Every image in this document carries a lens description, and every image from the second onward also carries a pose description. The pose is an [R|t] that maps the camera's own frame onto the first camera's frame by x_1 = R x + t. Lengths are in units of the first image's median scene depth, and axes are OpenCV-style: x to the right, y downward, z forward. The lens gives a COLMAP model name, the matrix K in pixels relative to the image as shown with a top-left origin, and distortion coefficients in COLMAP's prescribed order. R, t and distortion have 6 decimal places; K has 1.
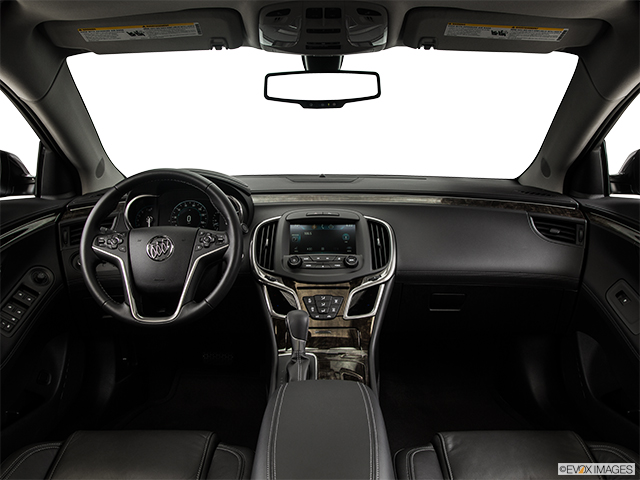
lens RADIAL K [[522.6, 0, 320.0], [0, 522.6, 240.0], [0, 0, 1]] dist [-0.048859, -0.002328]
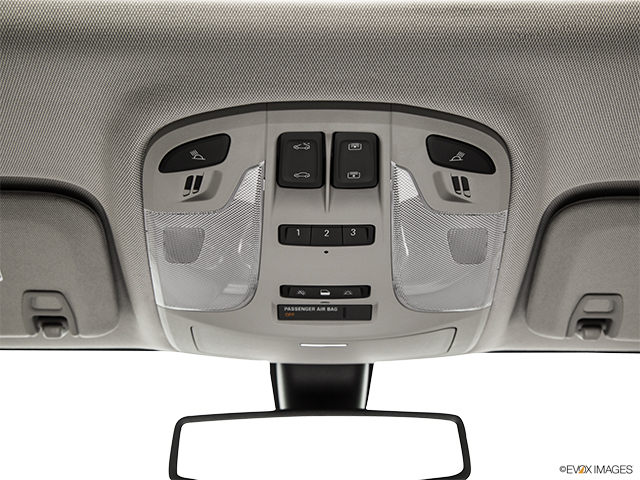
lens RADIAL K [[724.9, 0, 320.0], [0, 724.9, 240.0], [0, 0, 1]] dist [-0.000864, -0.007849]
pose [[0.999915, 0.011307, 0.006525, -0.000637], [-0.004527, 0.769129, -0.639077, -0.080216], [-0.012244, 0.638993, 0.769115, 0.576778]]
